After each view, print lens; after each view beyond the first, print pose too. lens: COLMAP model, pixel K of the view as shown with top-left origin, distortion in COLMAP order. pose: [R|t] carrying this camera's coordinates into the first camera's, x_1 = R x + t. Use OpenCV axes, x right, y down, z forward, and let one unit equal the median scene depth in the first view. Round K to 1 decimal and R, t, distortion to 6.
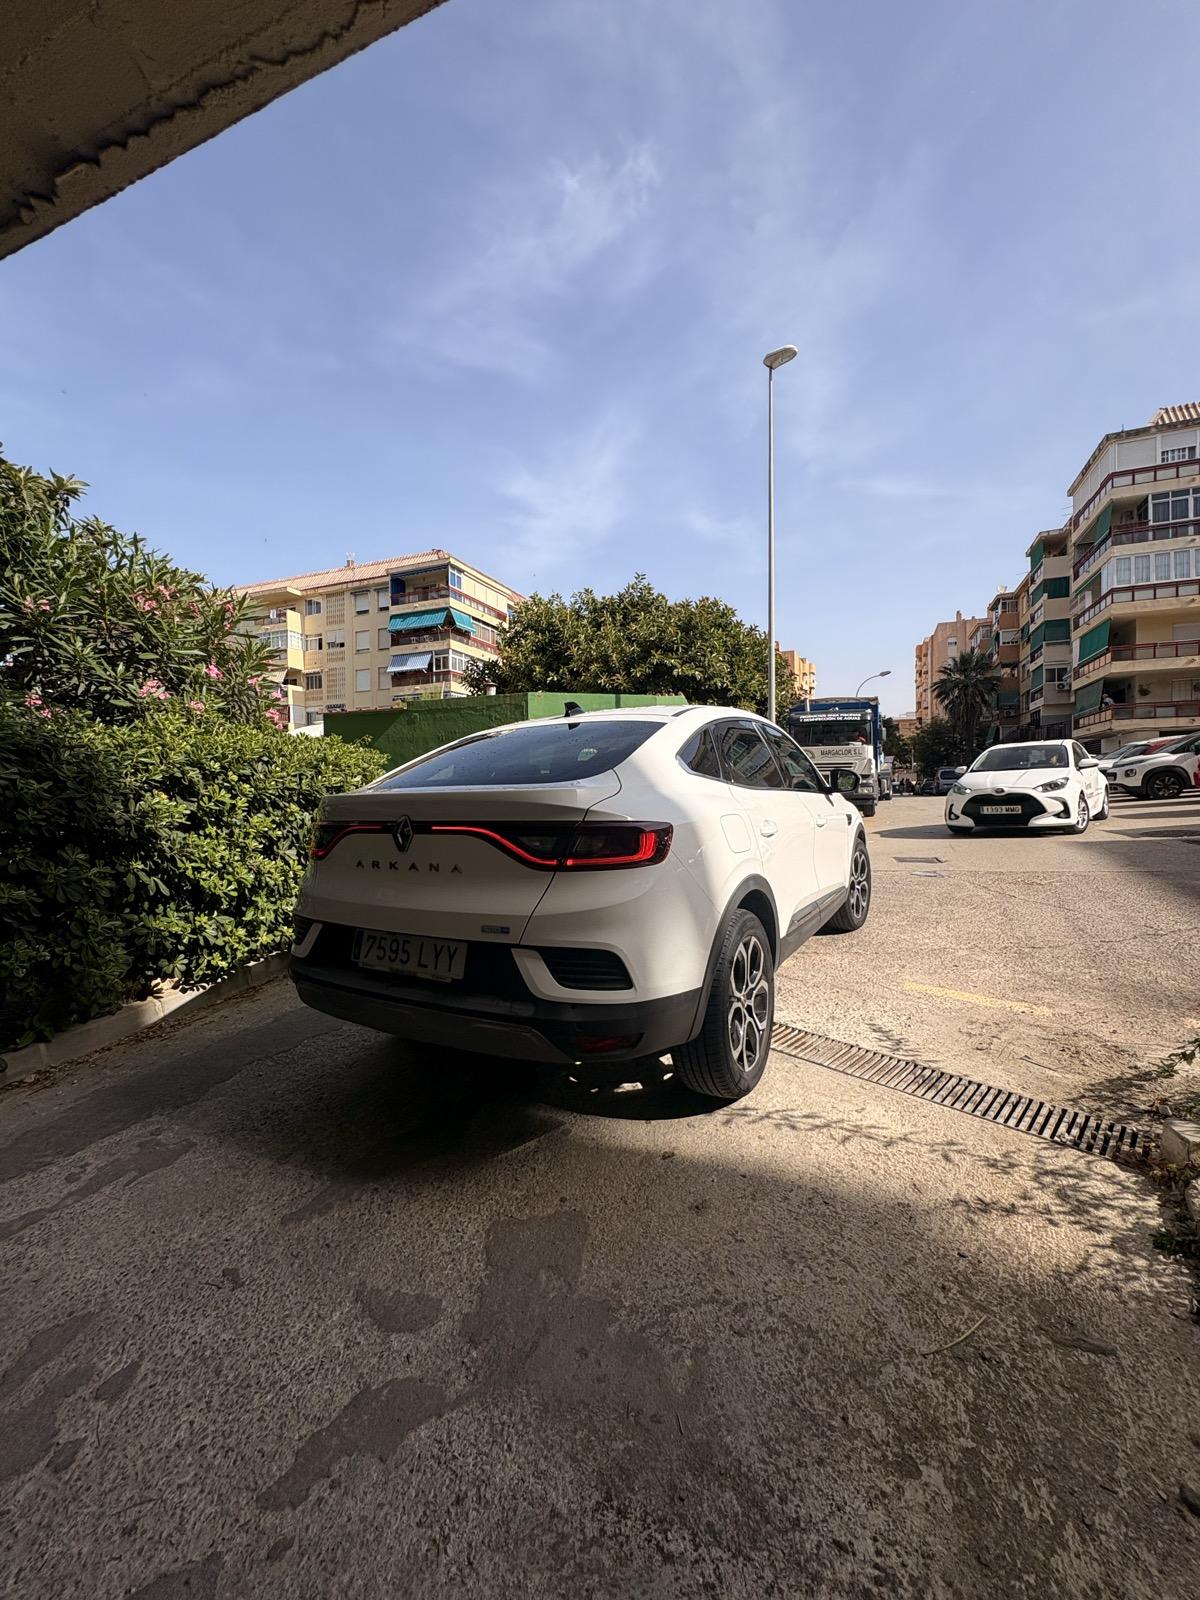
lens RADIAL K [[636.0, 0, 600.6], [0, 636.0, 796.6], [0, 0, 1]] dist [0.000863, -0.000112]
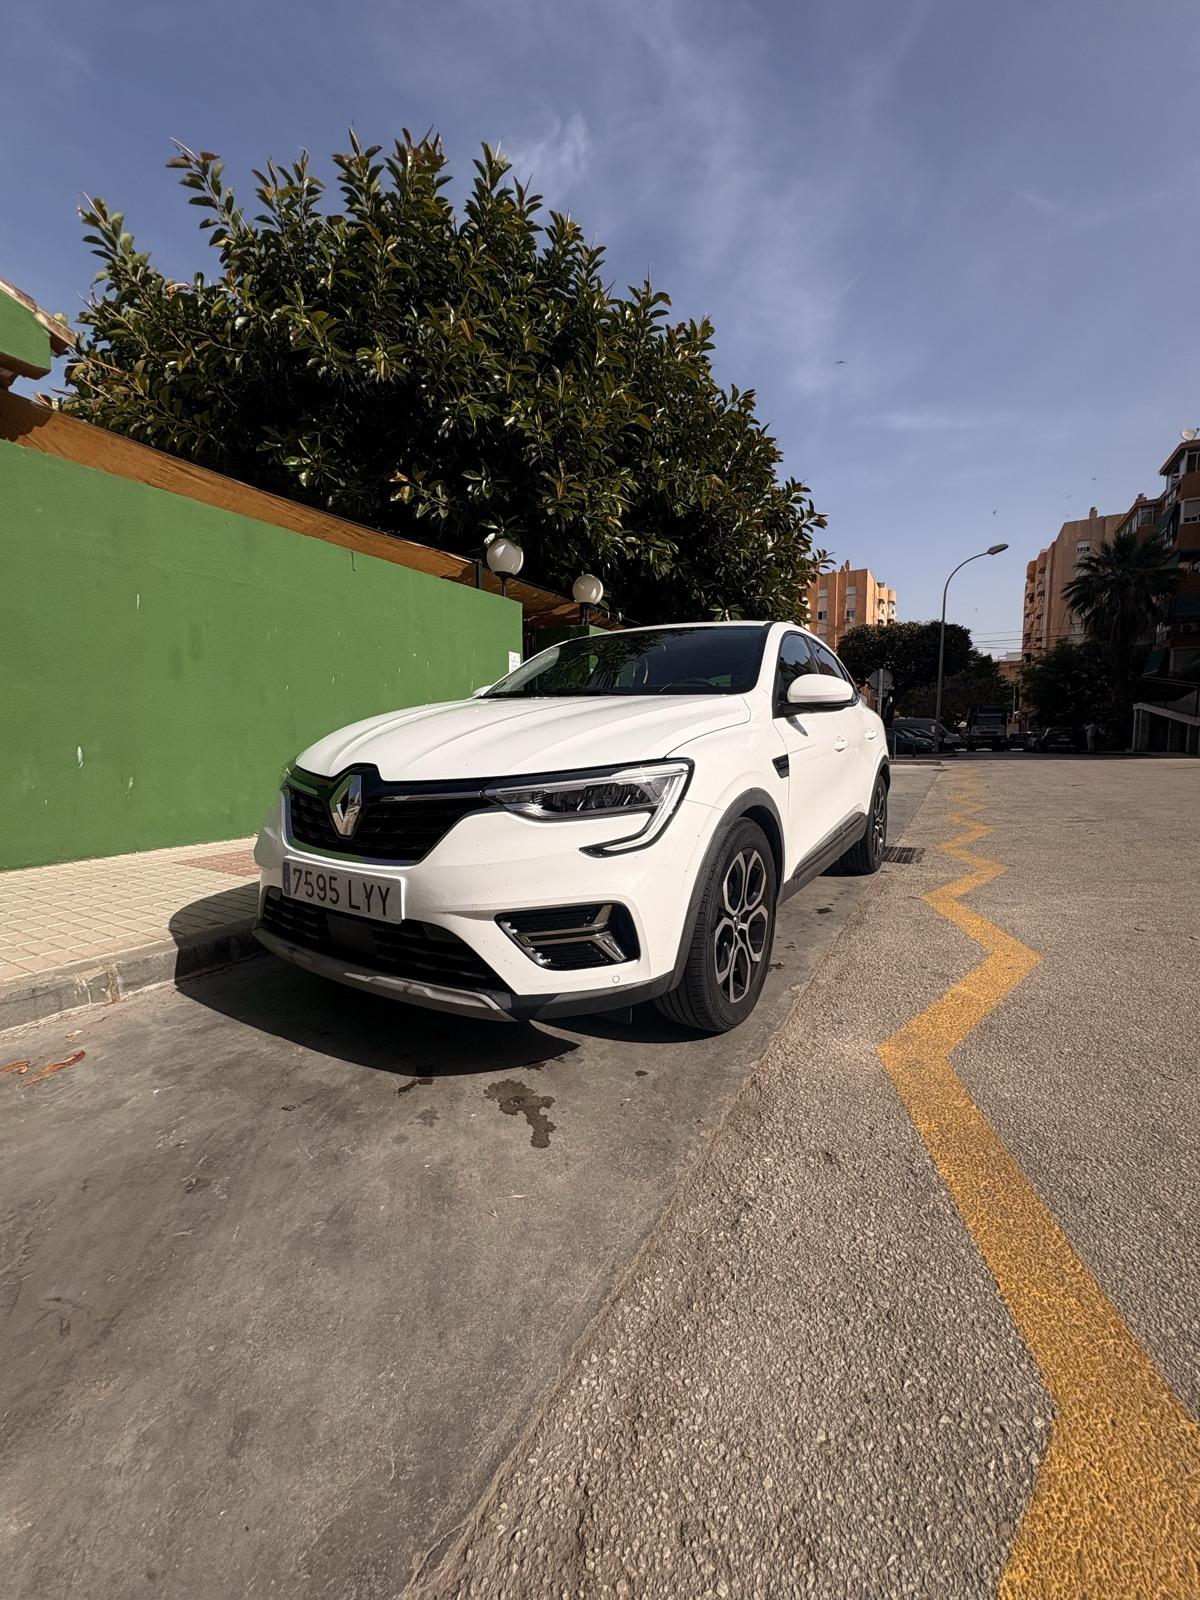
lens RADIAL K [[636.0, 0, 600.8], [0, 636.0, 799.0], [0, 0, 1]] dist [0.000863, -0.000112]
pose [[0.994077, 0.011765, -0.108042, 0.249326], [-0.003282, 0.996920, 0.078358, -0.009397], [0.108631, -0.077540, 0.991053, 0.604207]]
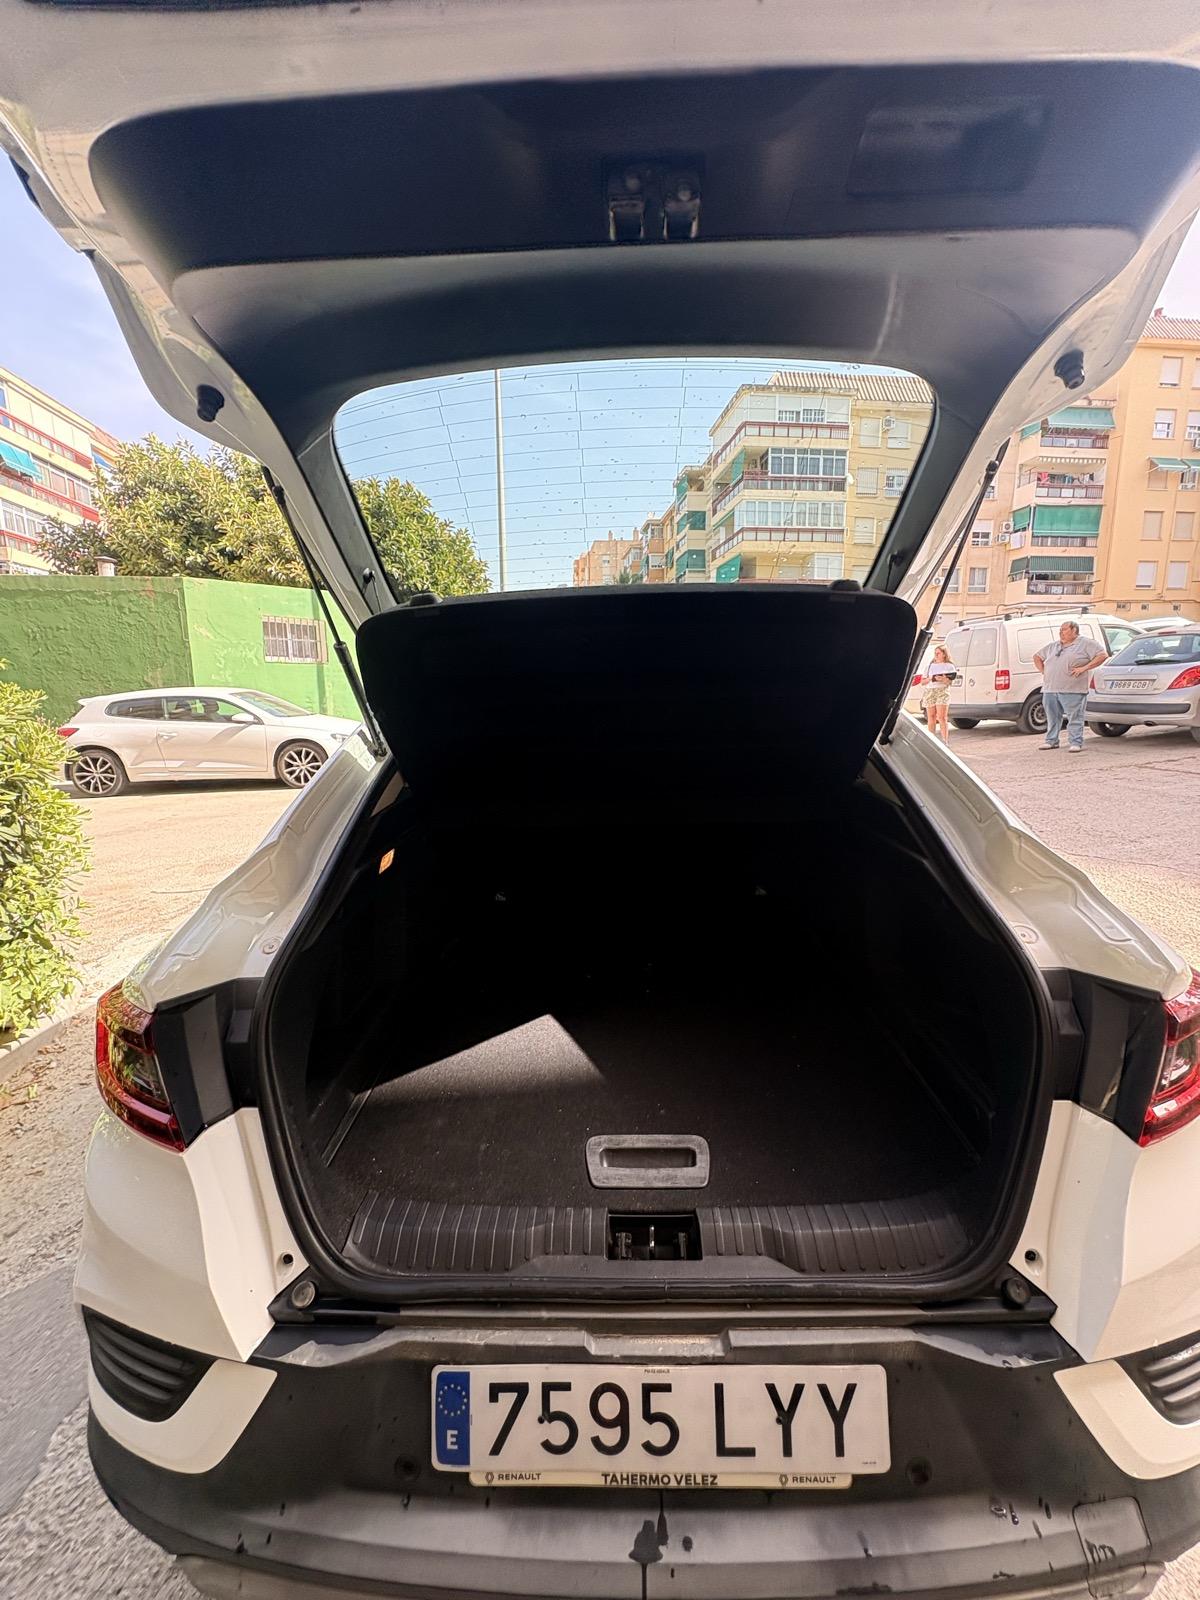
lens RADIAL K [[636.0, 0, 598.3], [0, 636.0, 797.3], [0, 0, 1]] dist [0.000863, -0.000112]
pose [[0.873624, -0.077251, 0.480431, -0.040515], [0.006215, 0.989009, 0.147727, -0.011724], [-0.486562, -0.126072, 0.864502, 0.065216]]
